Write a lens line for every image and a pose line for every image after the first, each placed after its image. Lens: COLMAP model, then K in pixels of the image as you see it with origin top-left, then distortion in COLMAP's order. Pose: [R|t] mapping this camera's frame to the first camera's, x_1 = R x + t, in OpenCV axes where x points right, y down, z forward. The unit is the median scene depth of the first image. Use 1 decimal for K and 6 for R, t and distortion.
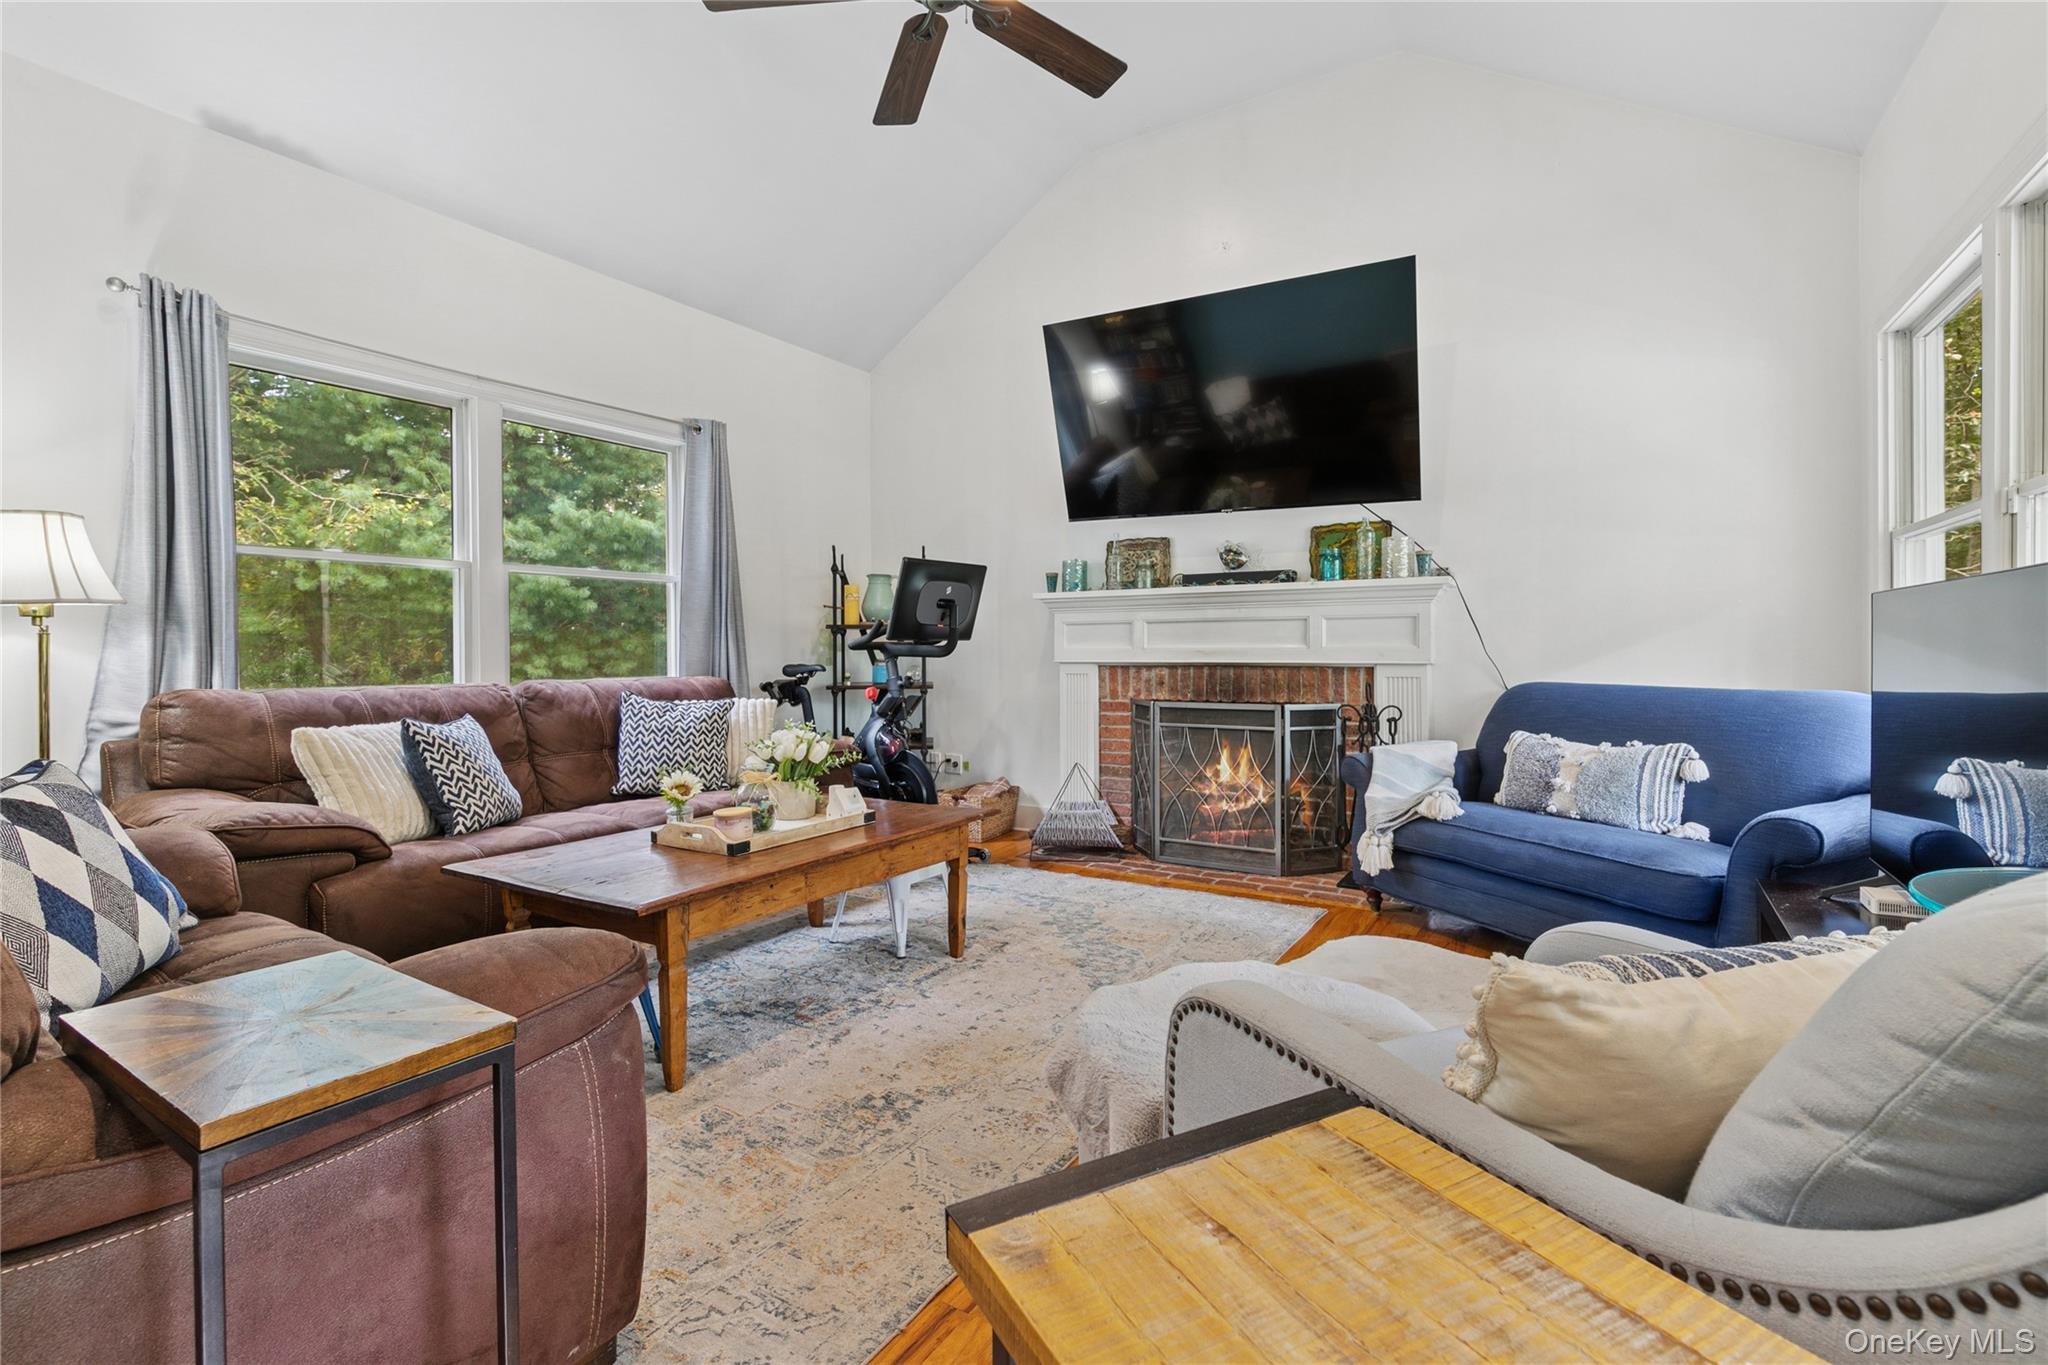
lens RADIAL K [[916.8, 0, 1020.3], [0, 916.8, 670.8], [0, 0, 1]] dist [0.012550, 0.000164]
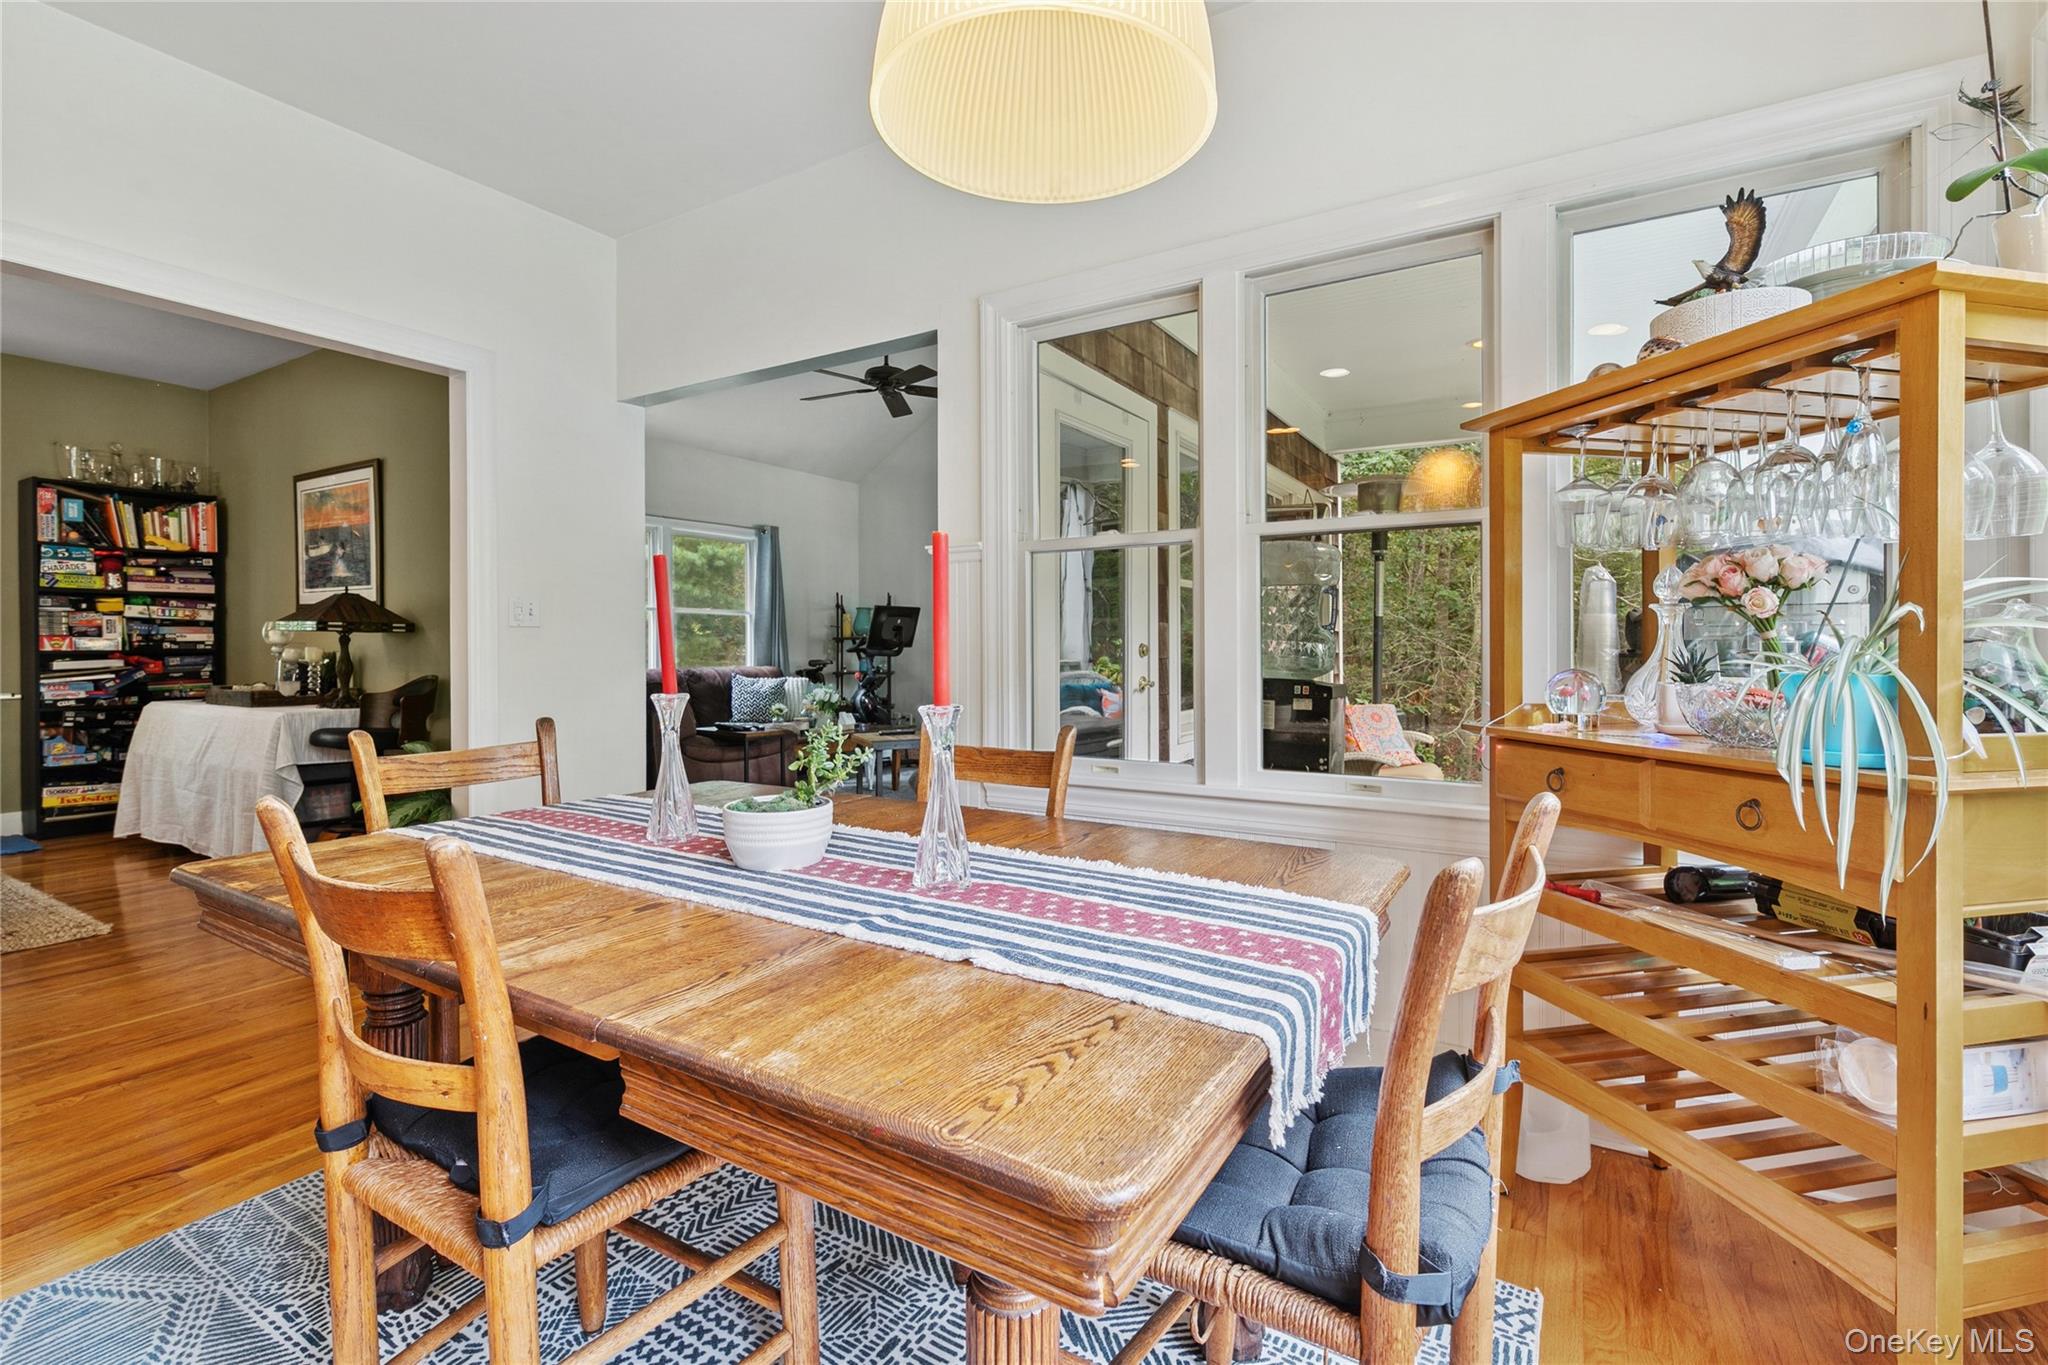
lens RADIAL K [[916.8, 0, 1026.2], [0, 916.8, 669.7], [0, 0, 1]] dist [0.012550, 0.000164]
pose [[0.999785, 0.007112, 0.019493, 0.137067], [-0.007112, 0.999975, -0.000089, 0.010211], [-0.019494, -0.000050, 0.999810, -0.837831]]
